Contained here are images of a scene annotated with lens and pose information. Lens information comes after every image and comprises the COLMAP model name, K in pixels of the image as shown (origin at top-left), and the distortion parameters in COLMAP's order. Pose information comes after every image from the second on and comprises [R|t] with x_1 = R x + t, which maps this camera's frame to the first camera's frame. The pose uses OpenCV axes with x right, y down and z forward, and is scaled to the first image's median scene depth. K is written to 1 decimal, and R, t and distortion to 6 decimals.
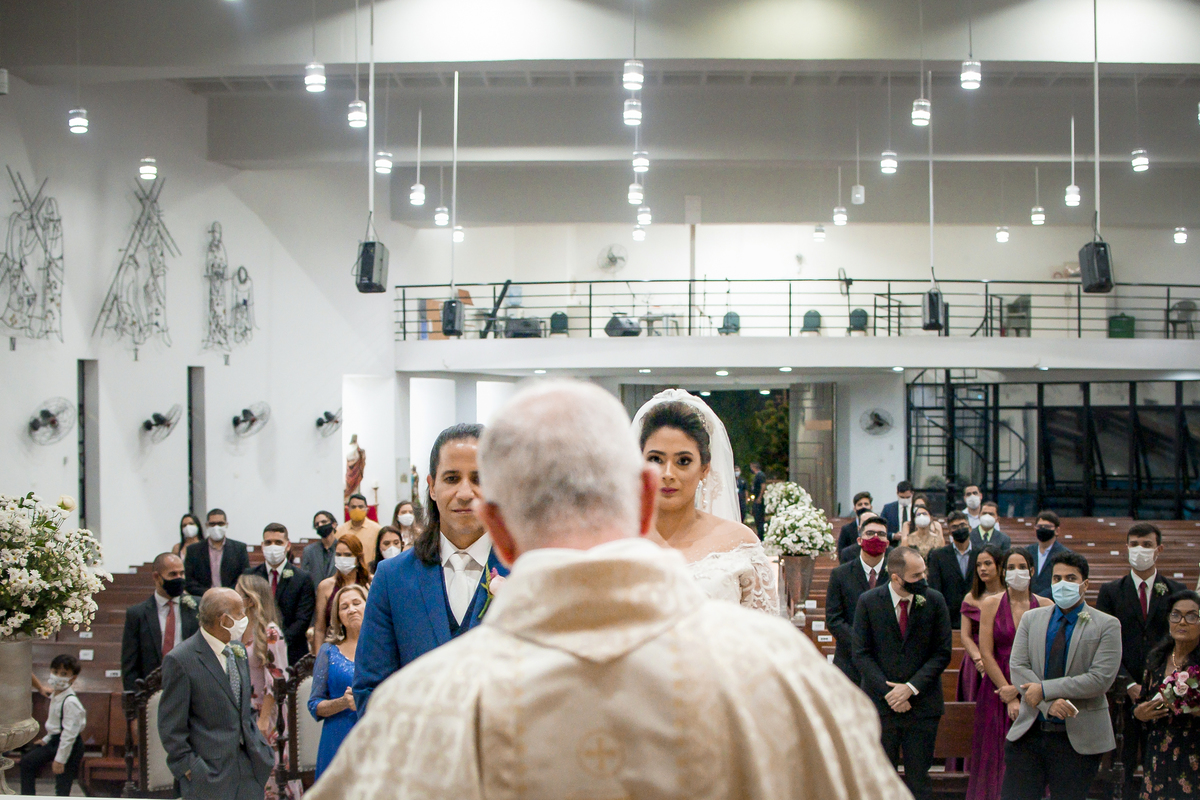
lens RADIAL K [[1782.3, 0, 599.1], [0, 1782.3, 510.9], [0, 0, 1]] dist [-0.181849, 0.018234]
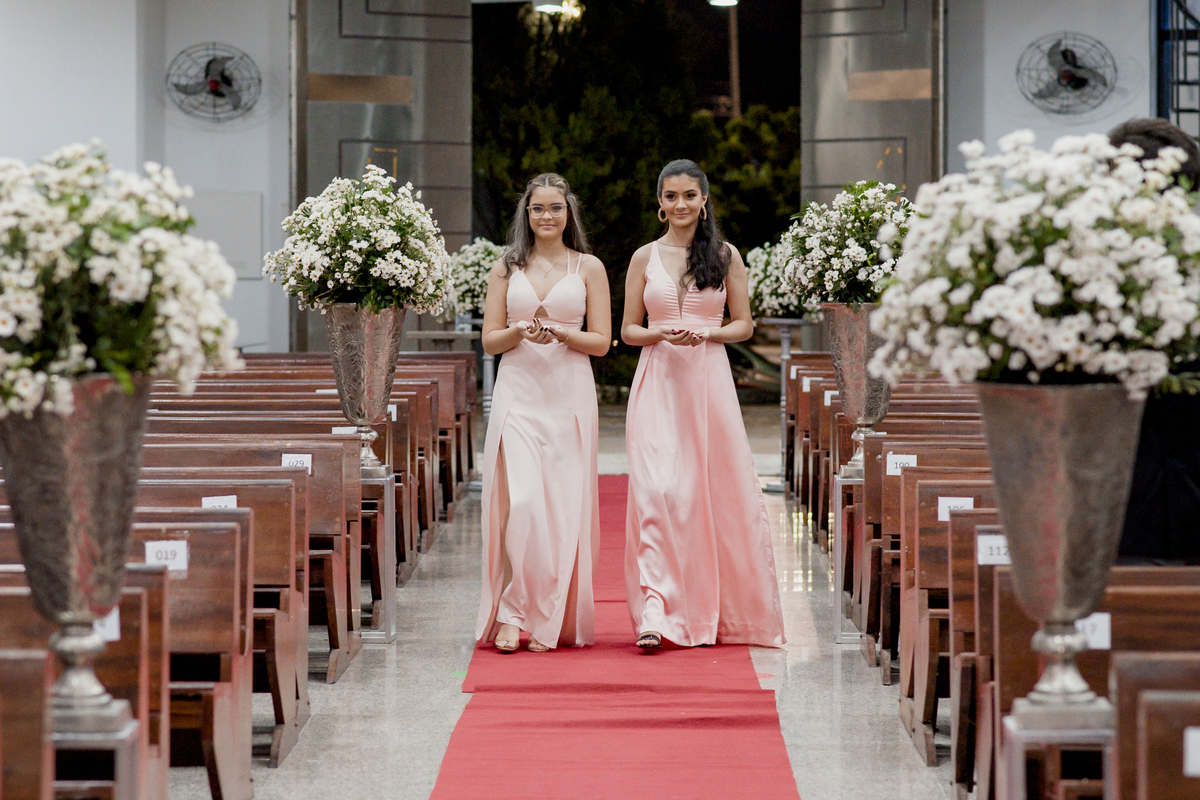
lens RADIAL K [[3647.2, 0, 557.3], [0, 3647.2, 378.5], [0, 0, 1]] dist [0.052564, 0.725950]
pose [[0.997873, 0.000314, 0.065184, 0.018736], [0.000615, 0.999898, -0.014239, 0.018372], [-0.065182, 0.014249, 0.997772, 0.365376]]
